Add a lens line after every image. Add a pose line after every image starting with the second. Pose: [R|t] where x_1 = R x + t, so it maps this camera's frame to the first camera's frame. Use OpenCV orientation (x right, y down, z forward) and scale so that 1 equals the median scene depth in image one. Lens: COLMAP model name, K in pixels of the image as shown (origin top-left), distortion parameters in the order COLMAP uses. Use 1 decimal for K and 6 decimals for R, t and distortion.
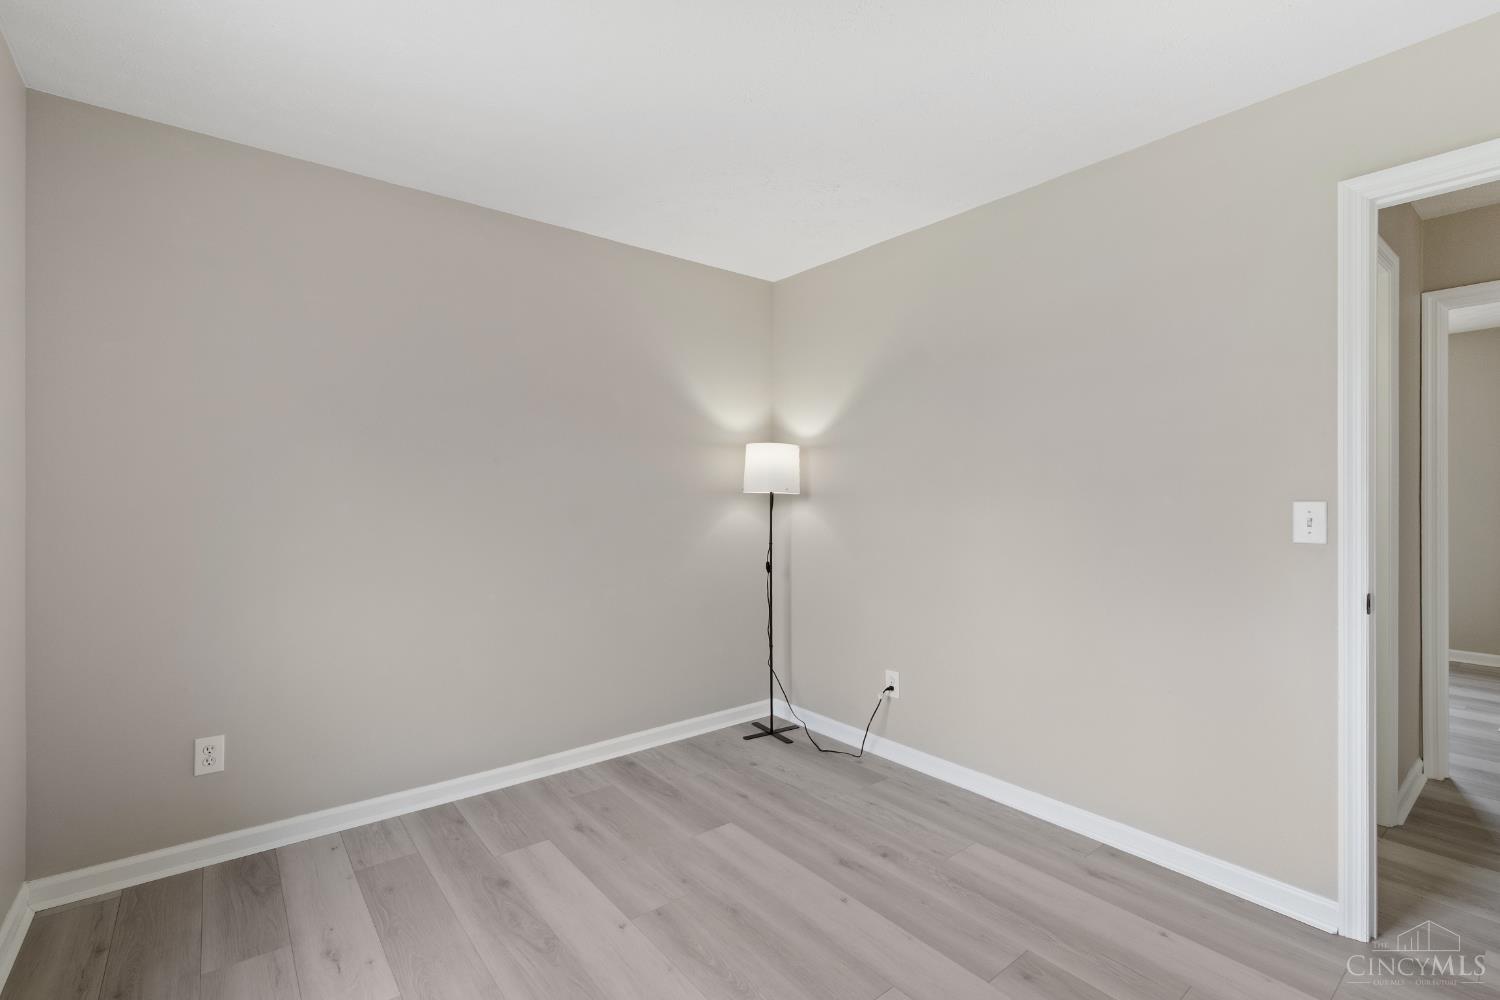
lens RADIAL K [[650.8, 0, 738.5], [0, 650.8, 494.8], [0, 0, 1]] dist [-0.001302, -0.000073]
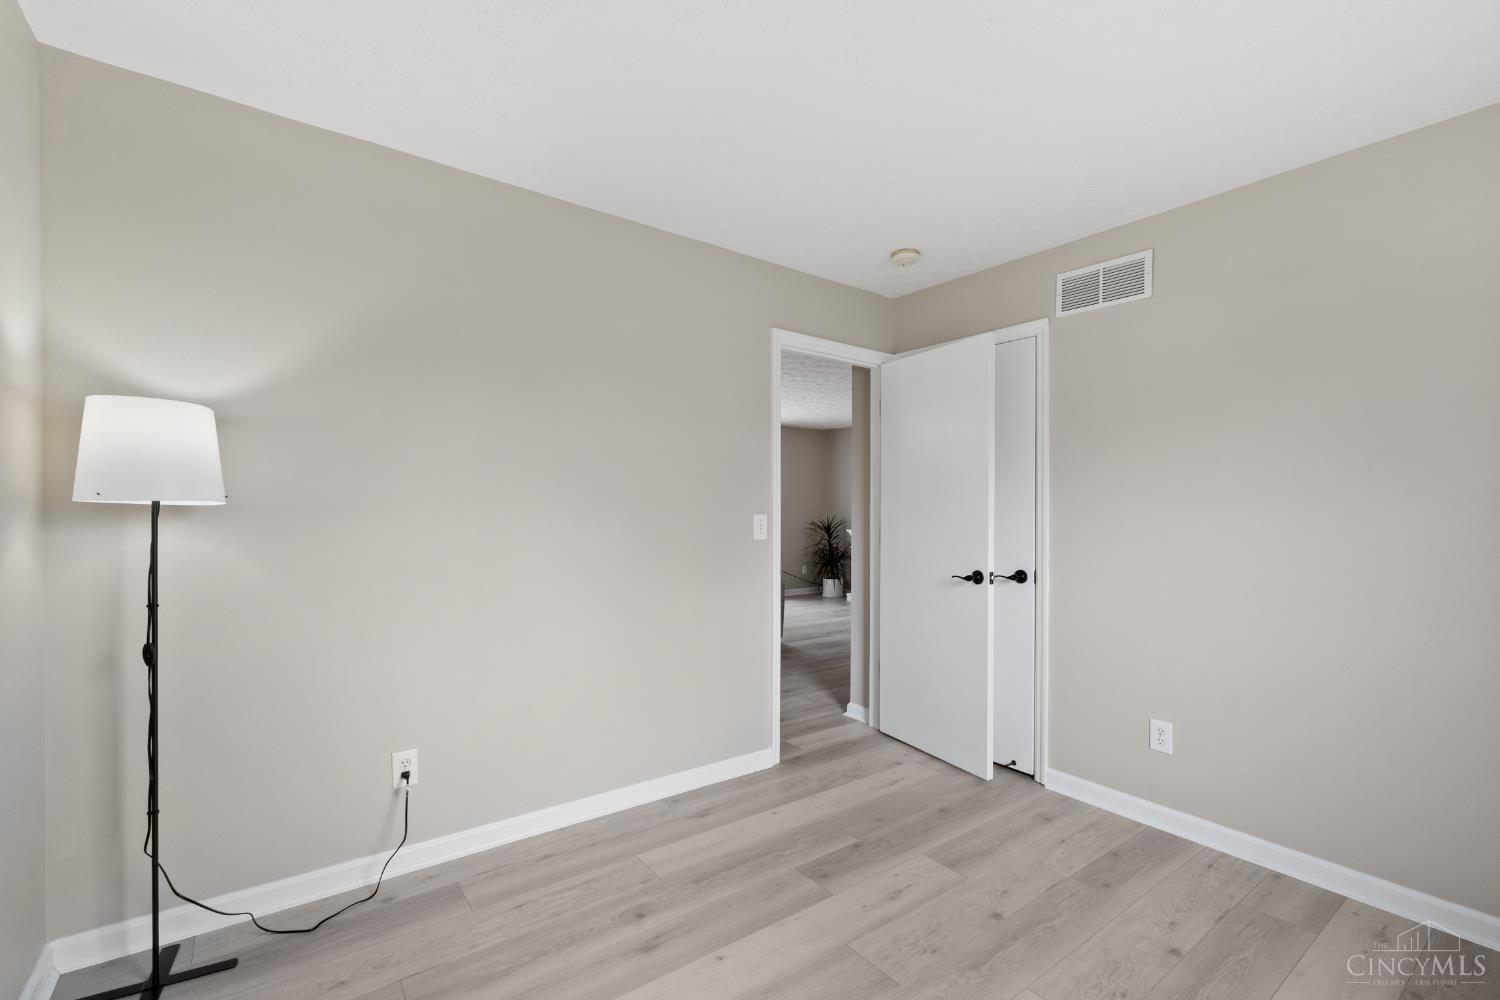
lens RADIAL K [[650.8, 0, 741.0], [0, 650.8, 505.3], [0, 0, 1]] dist [-0.001302, -0.000073]
pose [[0.046773, 0.007762, 0.998875, -0.650596], [-0.008674, 0.999935, -0.007364, 0.000274], [-0.998868, -0.008320, 0.046838, 0.816443]]
